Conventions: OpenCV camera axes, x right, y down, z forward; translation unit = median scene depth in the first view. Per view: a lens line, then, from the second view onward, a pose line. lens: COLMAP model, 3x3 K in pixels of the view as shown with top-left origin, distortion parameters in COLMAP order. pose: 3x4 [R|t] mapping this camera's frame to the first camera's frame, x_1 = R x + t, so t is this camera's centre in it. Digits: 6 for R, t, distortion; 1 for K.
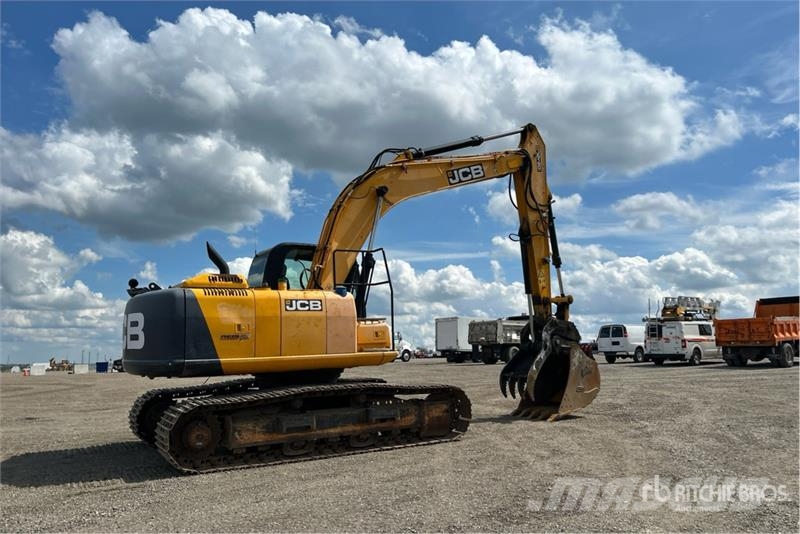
lens RADIAL K [[603.7, 0, 407.2], [0, 603.7, 273.1], [0, 0, 1]] dist [0.074458, -0.093065]
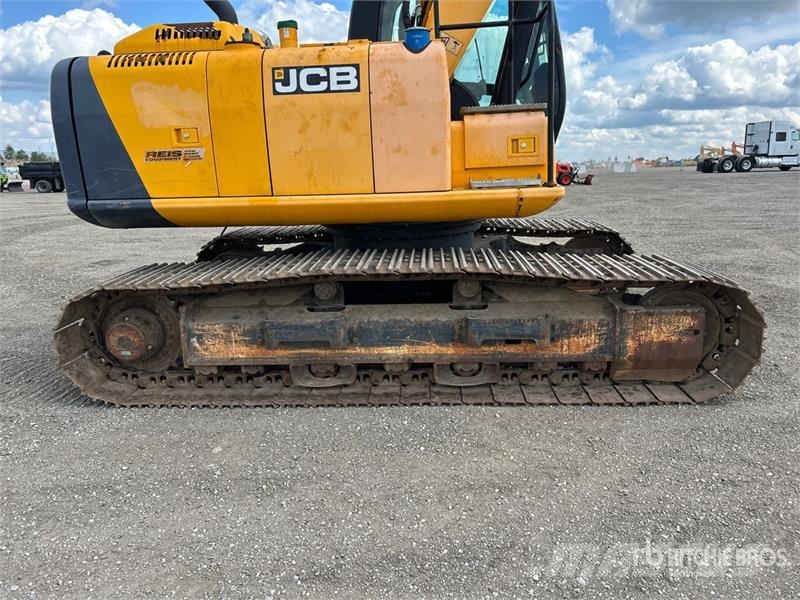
lens RADIAL K [[603.2, 0, 397.0], [0, 603.2, 303.4], [0, 0, 1]] dist [0.057325, -0.060695]
pose [[0.819499, 0.134997, -0.556953, 0.145295], [0.074837, 0.938328, 0.337551, 0.061311], [0.568173, -0.318304, 0.758856, 0.649559]]
